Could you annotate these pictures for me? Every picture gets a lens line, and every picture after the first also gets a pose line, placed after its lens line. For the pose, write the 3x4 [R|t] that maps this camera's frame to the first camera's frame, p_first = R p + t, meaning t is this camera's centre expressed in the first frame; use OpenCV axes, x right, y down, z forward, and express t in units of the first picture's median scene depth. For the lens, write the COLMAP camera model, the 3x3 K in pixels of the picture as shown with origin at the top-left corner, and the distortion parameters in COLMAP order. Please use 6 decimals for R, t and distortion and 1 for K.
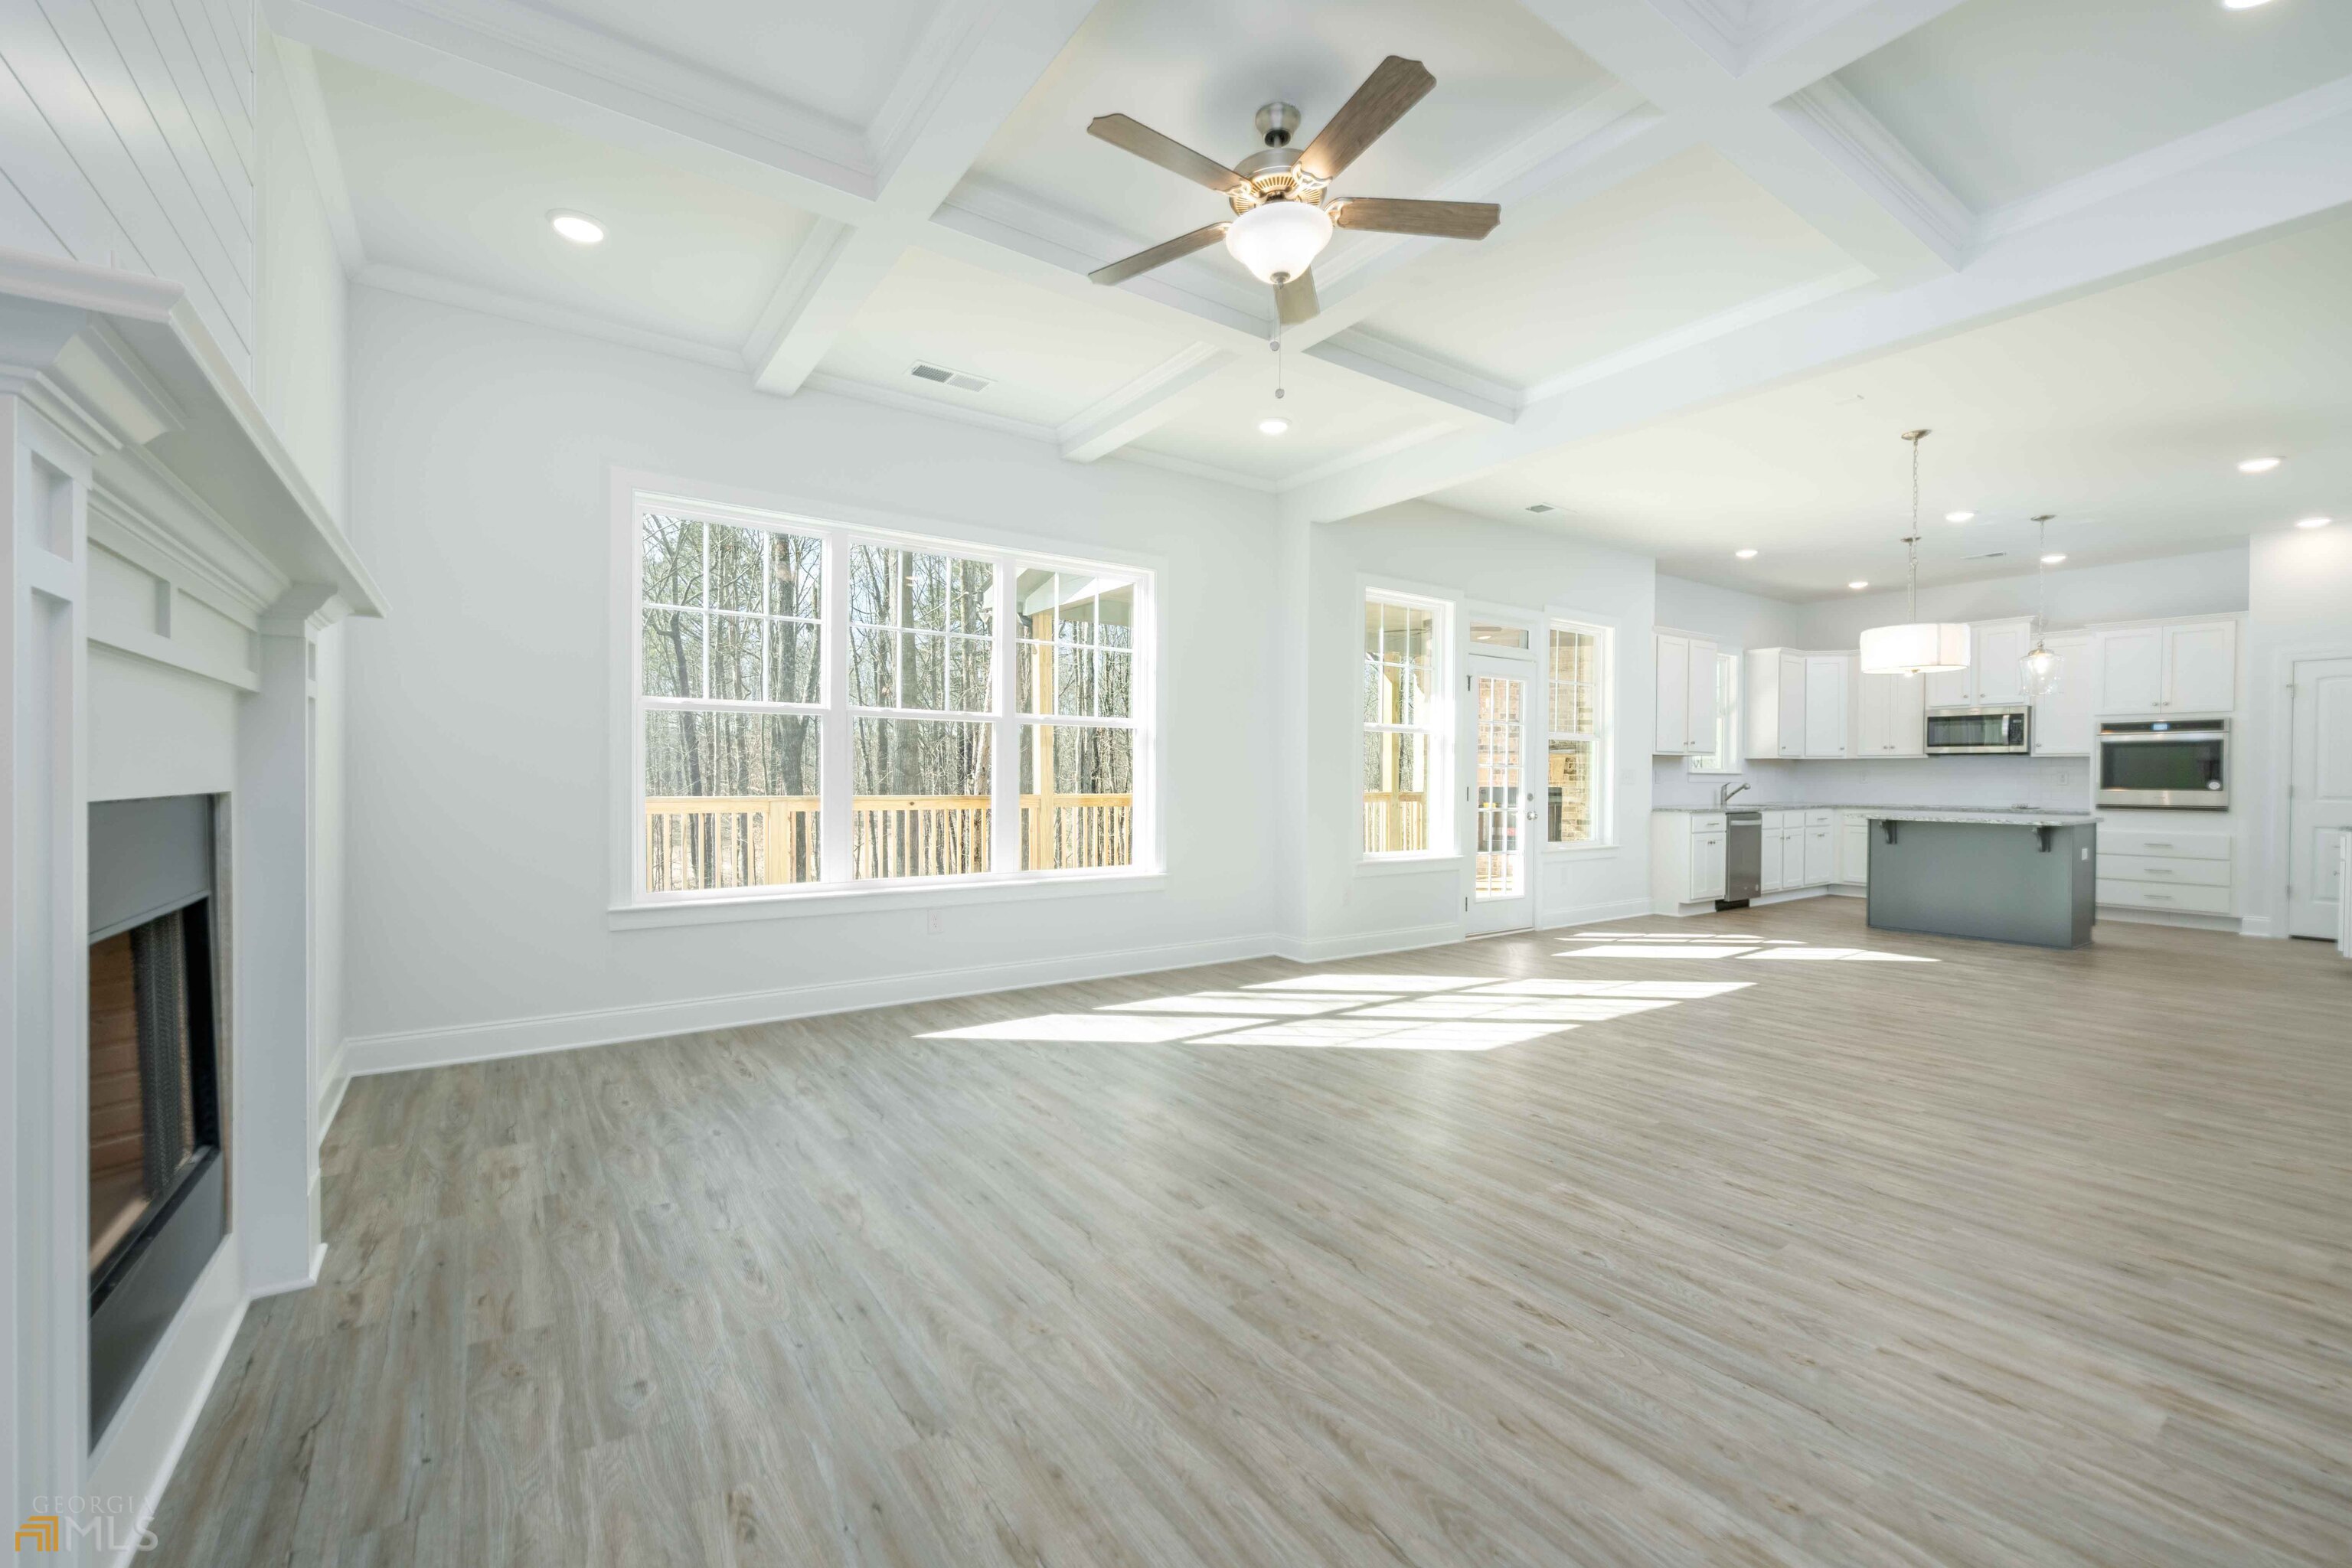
lens RADIAL K [[959.5, 0, 1176.0], [0, 959.5, 784.0], [0, 0, 1]] dist [0.001049, 0.000100]
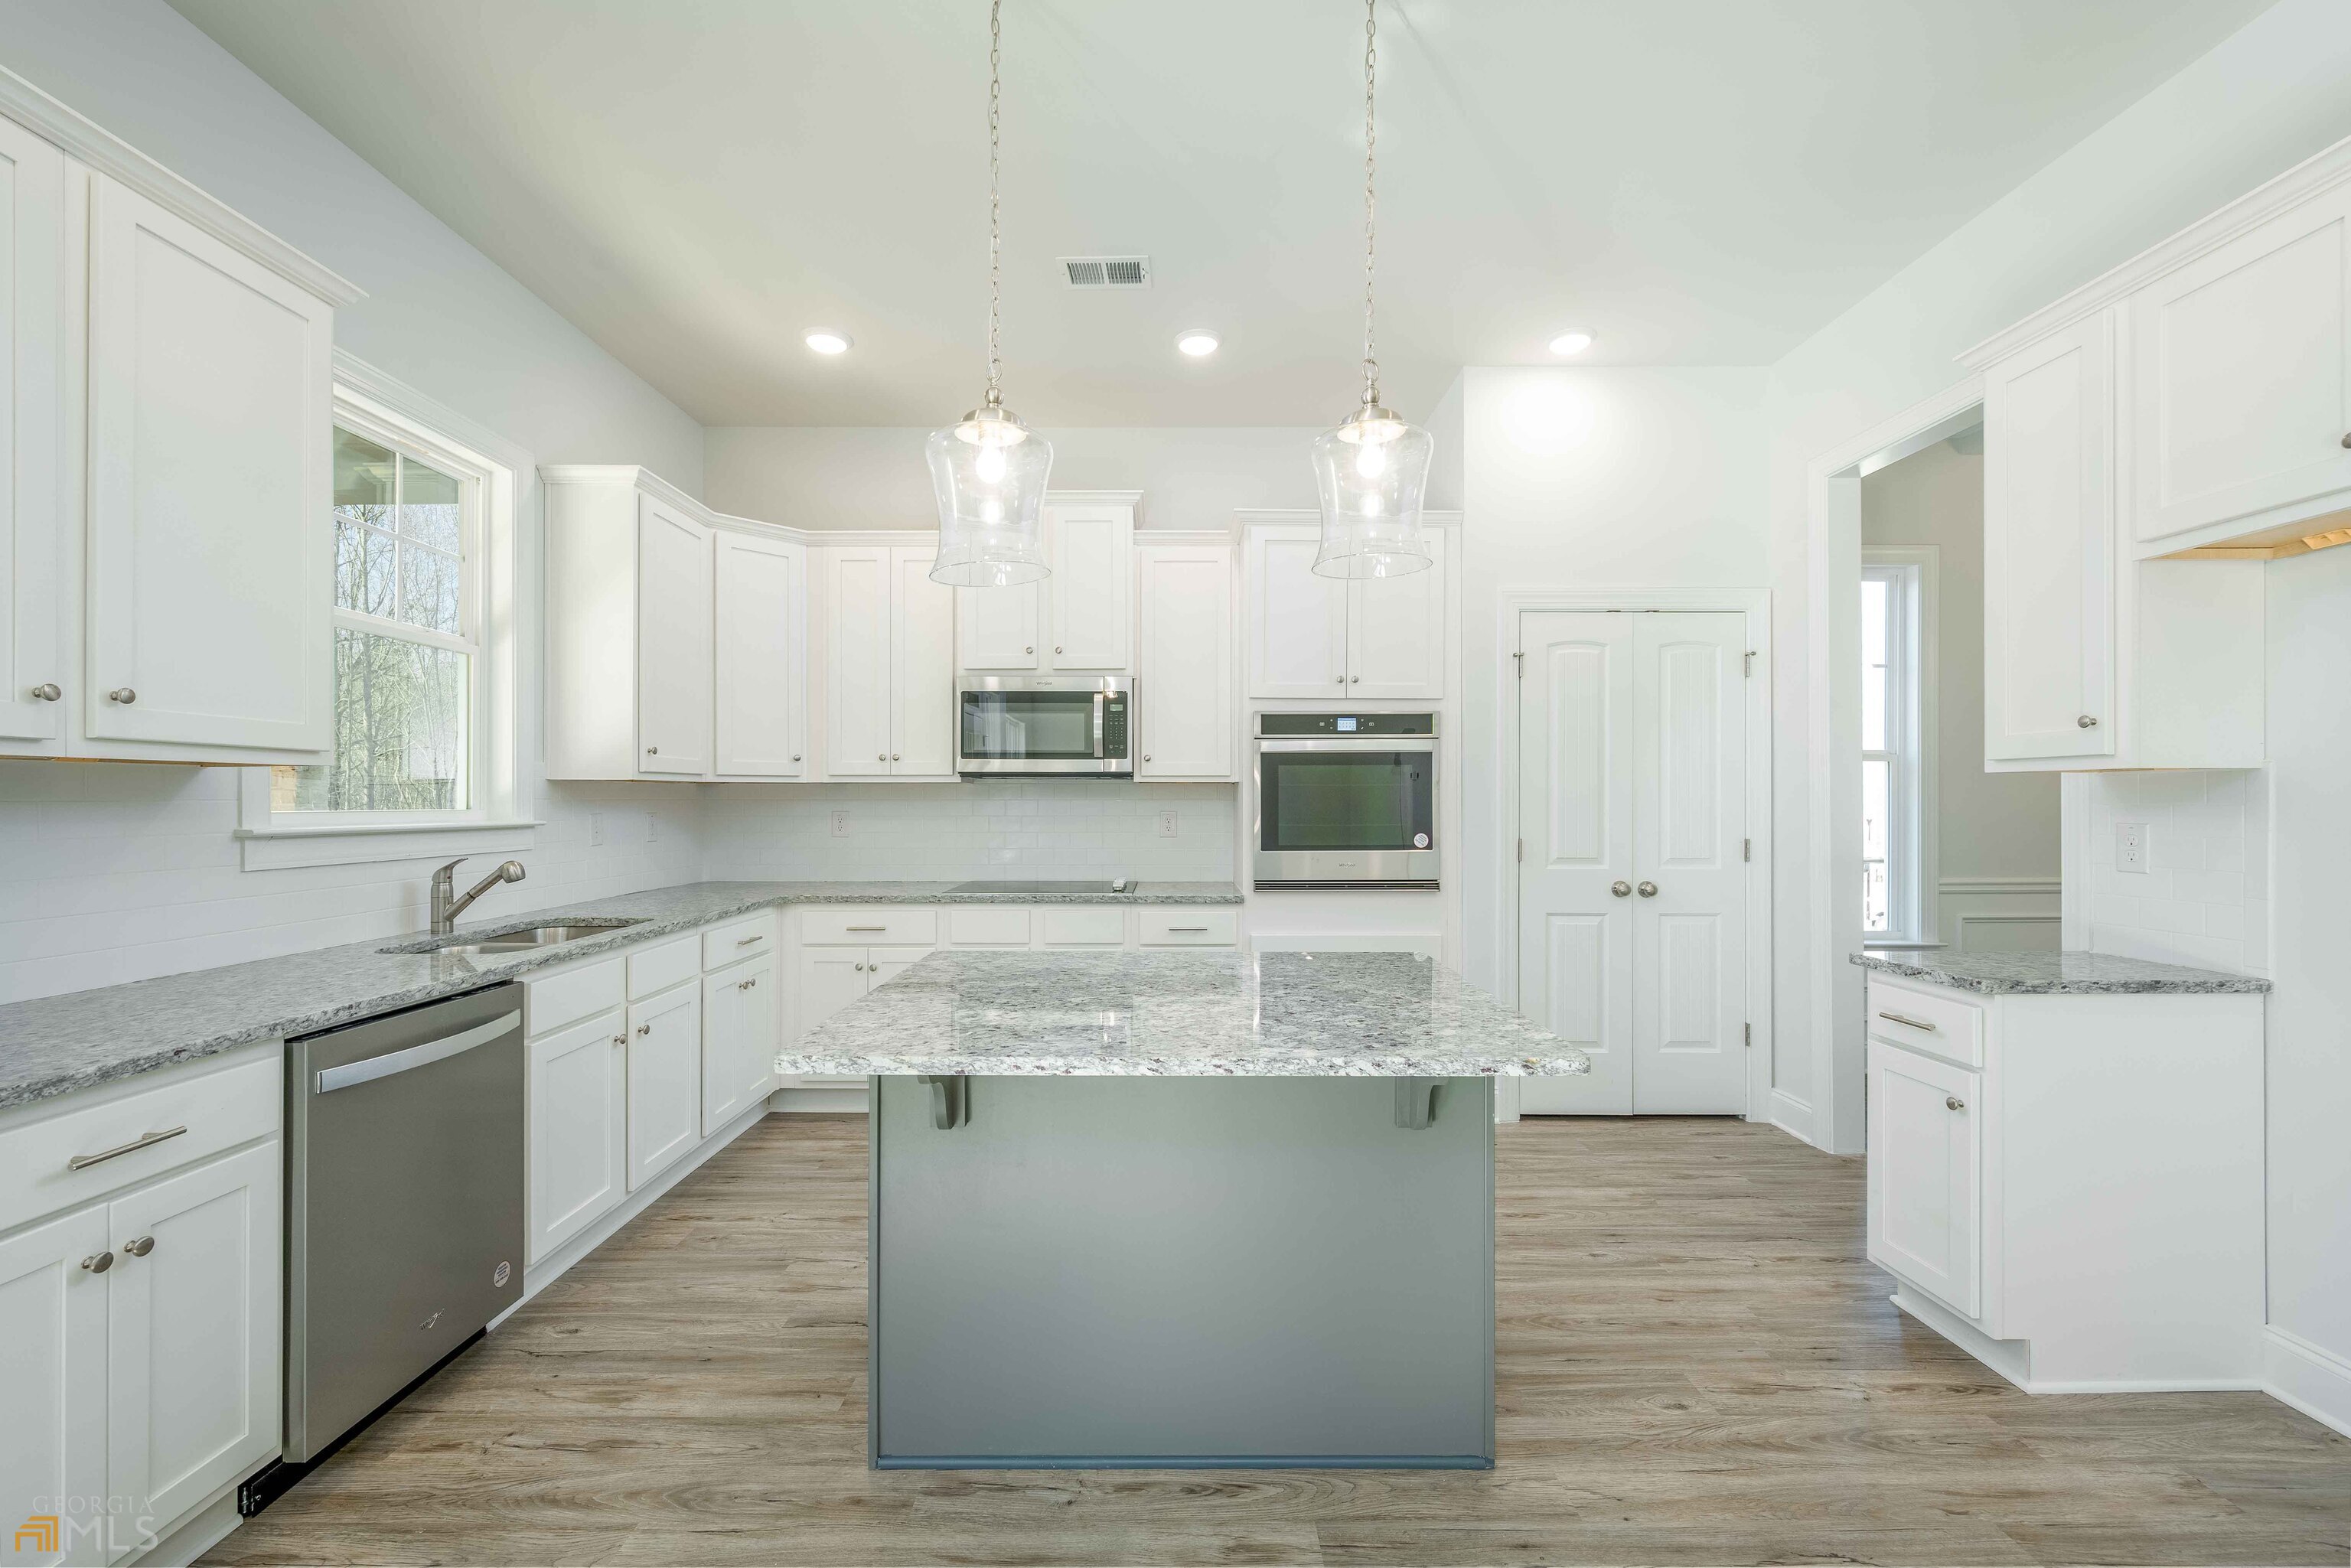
lens RADIAL K [[966.4, 0, 1168.7], [0, 966.4, 796.6], [0, 0, 1]] dist [-0.000078, -0.000060]
pose [[0.576218, -0.002690, 0.817291, 0.536014], [0.011979, 0.999915, -0.005155, -0.019589], [-0.817208, 0.012761, 0.576202, 0.756452]]
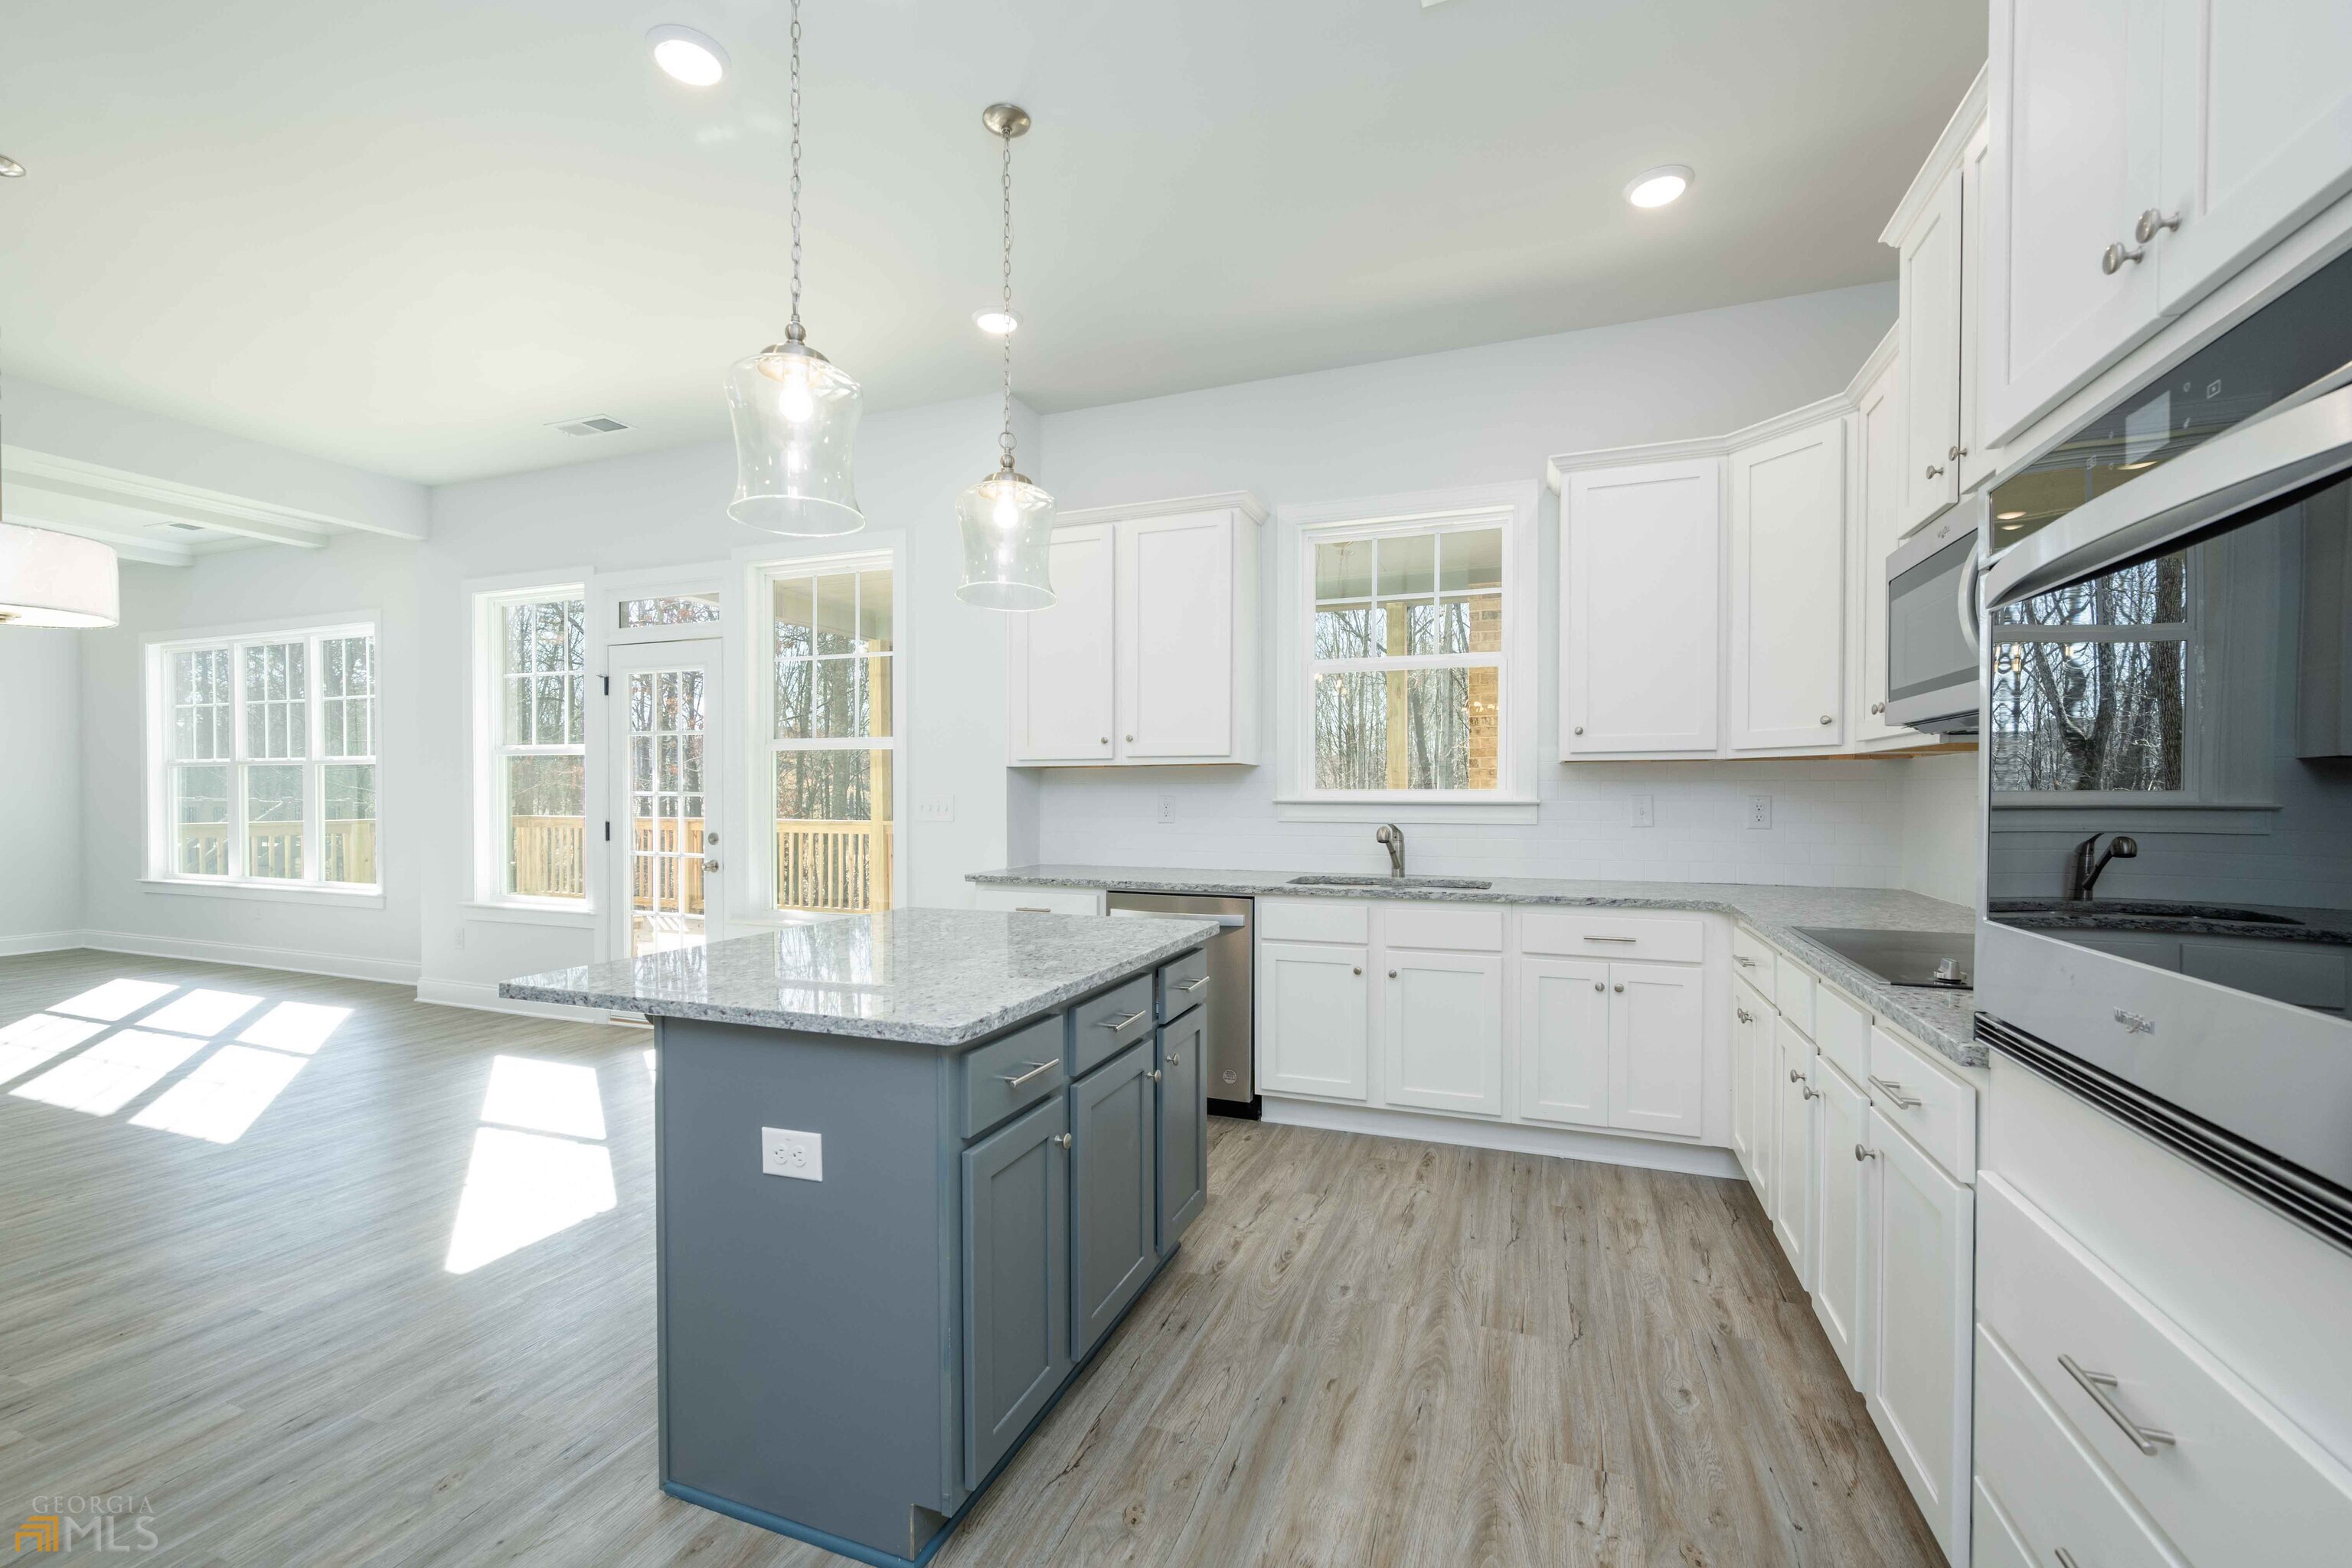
lens RADIAL K [[971.9, 0, 1175.7], [0, 971.9, 812.3], [0, 0, 1]] dist [0.000029, -0.000209]
pose [[0.563056, 0.012801, -0.826320, 1.018746], [-0.007737, 0.999918, 0.010219, -0.012412], [0.826383, 0.000640, 0.563108, 0.802182]]
